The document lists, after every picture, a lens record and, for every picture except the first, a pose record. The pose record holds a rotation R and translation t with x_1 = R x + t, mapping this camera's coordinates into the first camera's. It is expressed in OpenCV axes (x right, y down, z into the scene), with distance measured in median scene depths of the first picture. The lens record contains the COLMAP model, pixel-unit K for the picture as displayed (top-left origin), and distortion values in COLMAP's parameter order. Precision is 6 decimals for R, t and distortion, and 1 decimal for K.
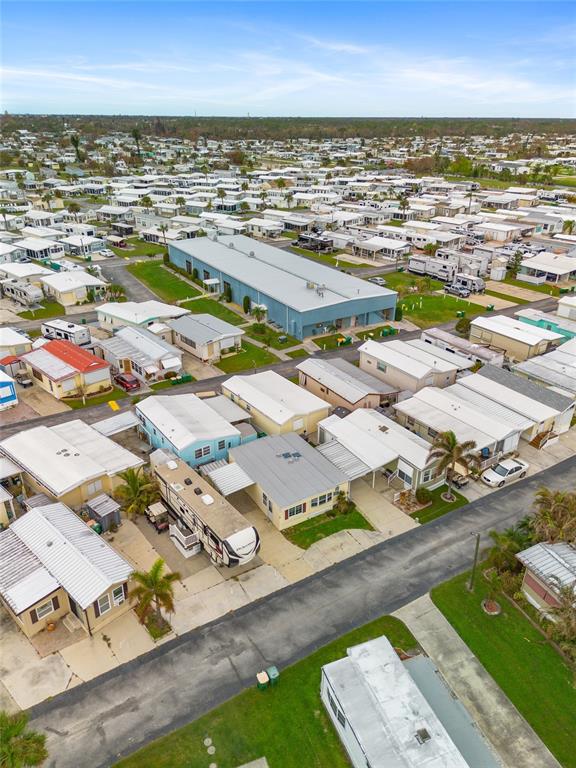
lens RADIAL K [[548.7, 0, 288.0], [0, 548.7, 384.0], [0, 0, 1]] dist [0.050085, -0.002549]
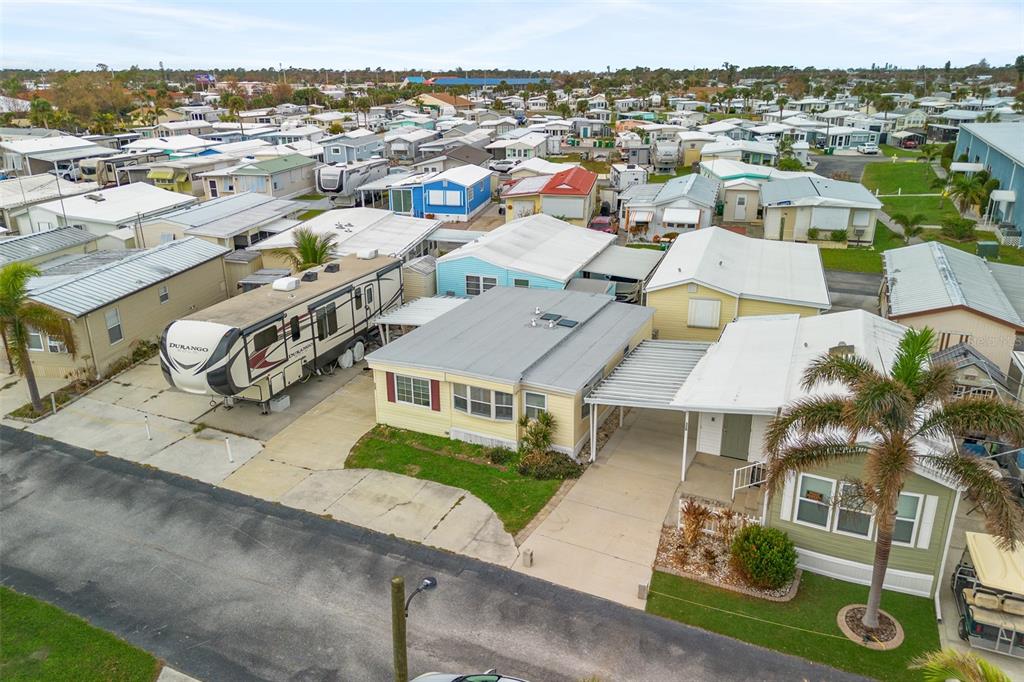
lens RADIAL K [[735.4, 0, 512.0], [0, 735.4, 341.0], [0, 0, 1]] dist [0.088365, -0.090981]
pose [[0.557929, 0.269945, -0.784758, 0.439722], [-0.355958, 0.932058, 0.067544, 0.125988], [0.749673, 0.241656, 0.616111, 0.671493]]
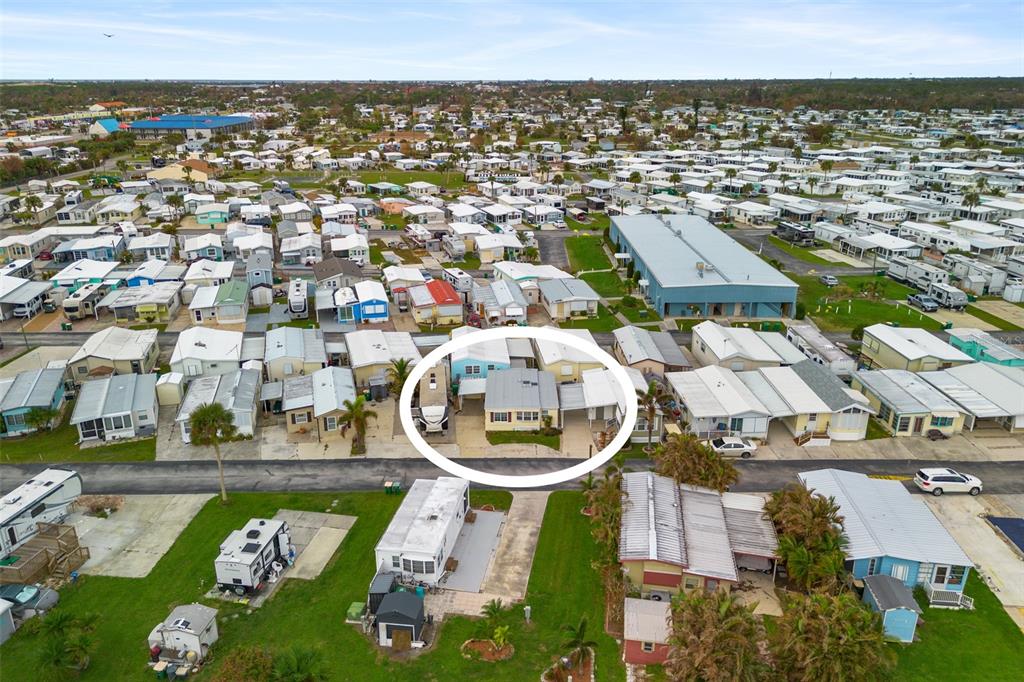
lens RADIAL K [[735.4, 0, 512.0], [0, 735.4, 341.0], [0, 0, 1]] dist [0.088365, -0.090981]
pose [[0.856308, 0.166162, -0.489005, 0.733650], [-0.219805, 0.974052, -0.053925, 0.142145], [0.467356, 0.153662, 0.870612, -0.365987]]
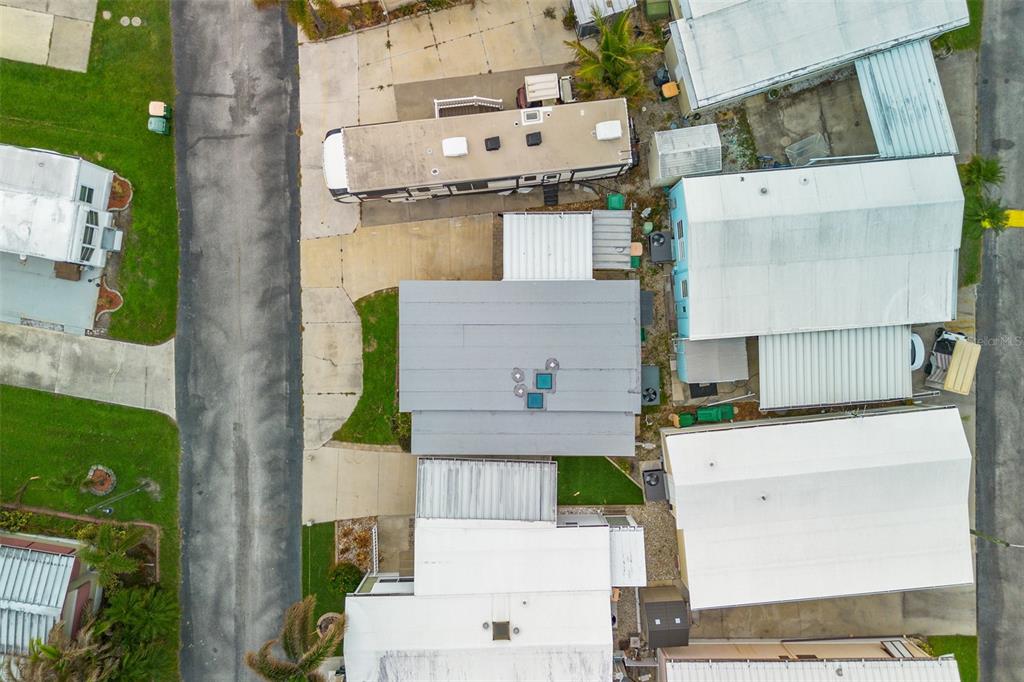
lens RADIAL K [[735.4, 0, 512.0], [0, 735.4, 341.0], [0, 0, 1]] dist [0.088365, -0.090981]
pose [[-0.517522, 0.855621, 0.009144, -0.023421], [-0.365698, -0.230828, 0.901656, -0.417636], [0.773586, 0.463283, 0.432358, 0.734855]]
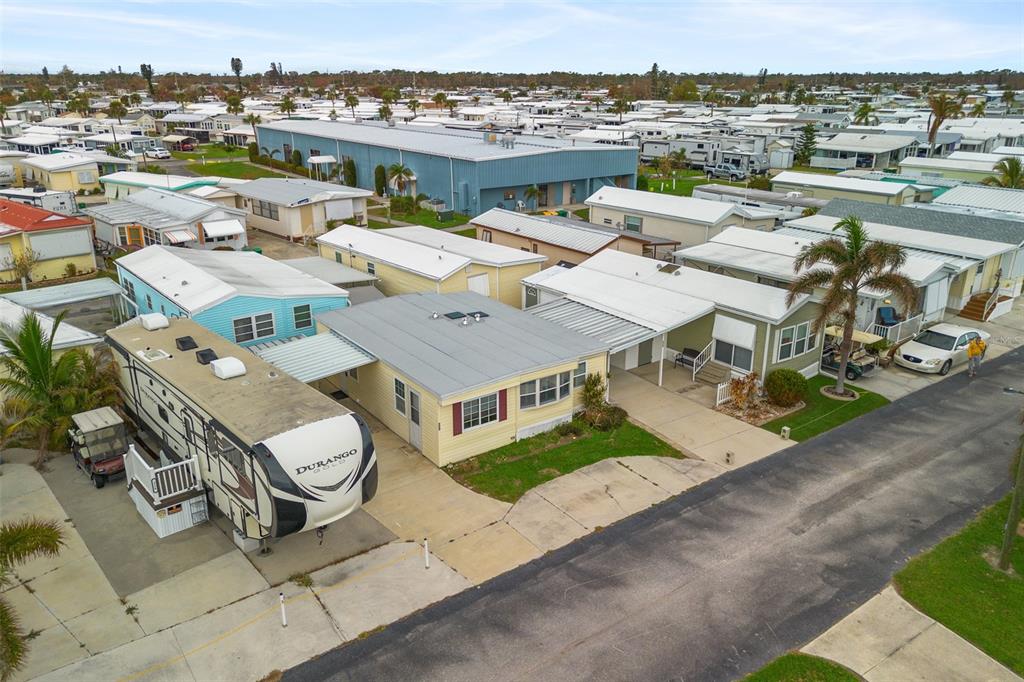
lens RADIAL K [[735.4, 0, 512.0], [0, 735.4, 341.0], [0, 0, 1]] dist [0.088365, -0.090981]
pose [[0.996881, -0.033529, 0.071438, 0.000478], [0.041427, 0.992832, -0.112111, 0.225598], [-0.067167, 0.114721, 0.991124, 0.458257]]
